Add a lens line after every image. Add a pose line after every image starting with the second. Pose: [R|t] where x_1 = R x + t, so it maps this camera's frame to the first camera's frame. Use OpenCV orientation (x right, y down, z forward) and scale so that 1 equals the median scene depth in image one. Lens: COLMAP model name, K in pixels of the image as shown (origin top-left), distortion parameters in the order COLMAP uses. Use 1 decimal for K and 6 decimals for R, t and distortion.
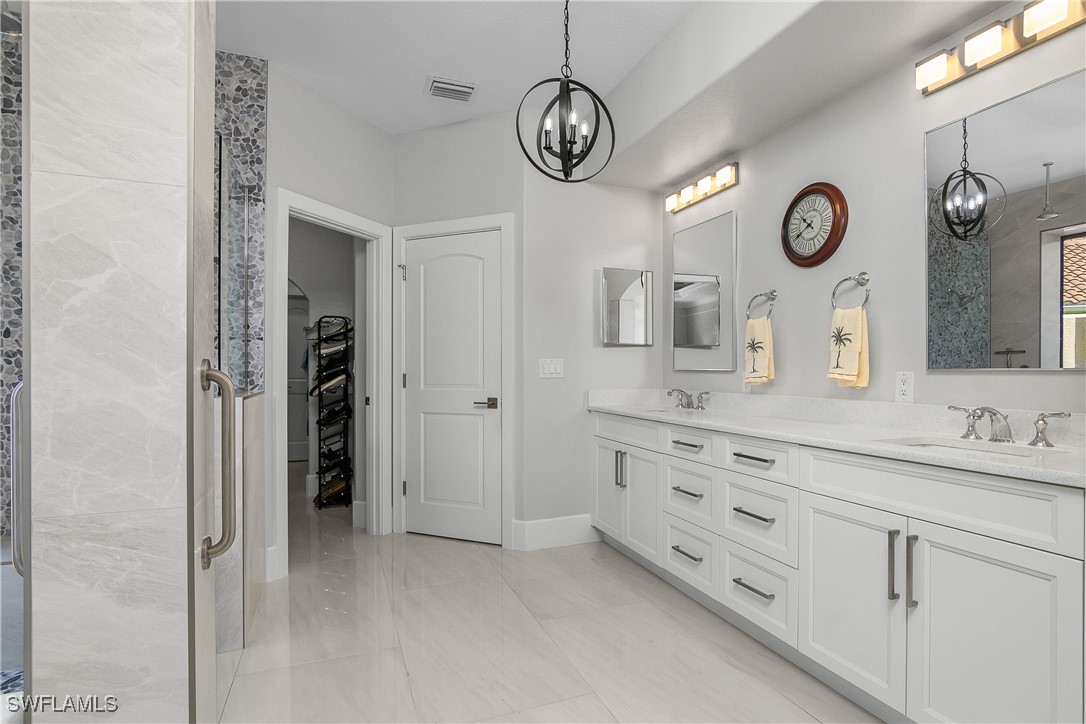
lens RADIAL K [[542.8, 0, 589.2], [0, 542.8, 380.9], [0, 0, 1]] dist [-0.019705, -0.000060]
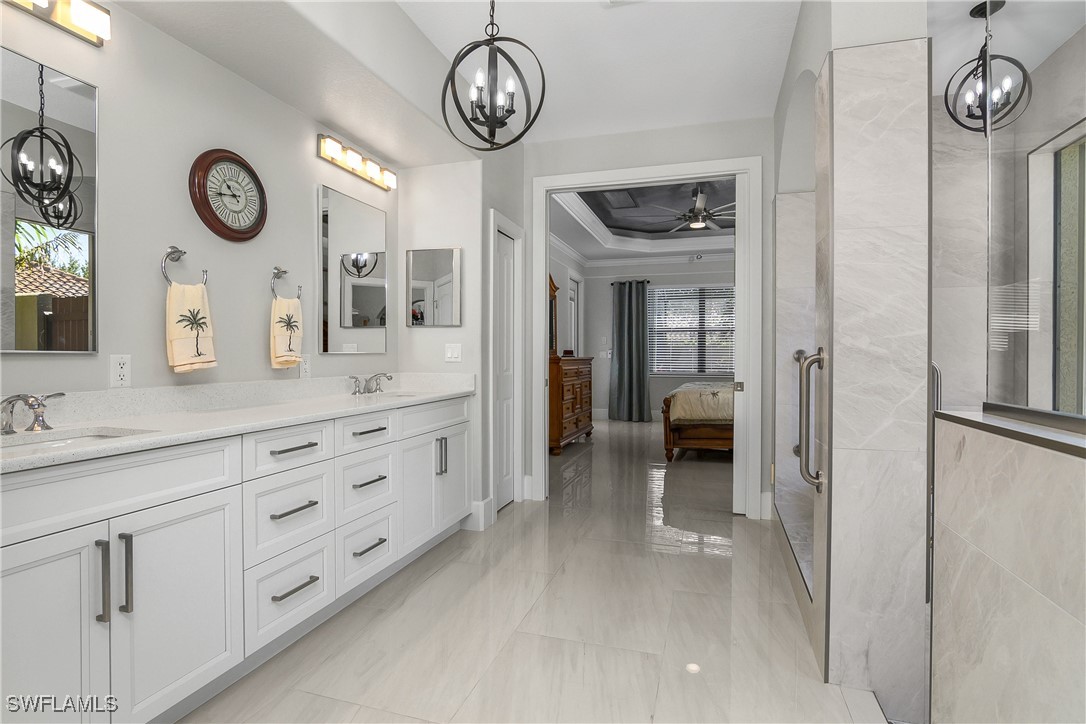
lens RADIAL K [[542.8, 0, 549.5], [0, 542.8, 355.1], [0, 0, 1]] dist [-0.019705, -0.000060]
pose [[-0.747635, -0.002414, 0.664106, -0.635490], [0.010513, 0.999825, 0.015469, -0.026011], [-0.664027, 0.018547, -0.747478, 1.395509]]
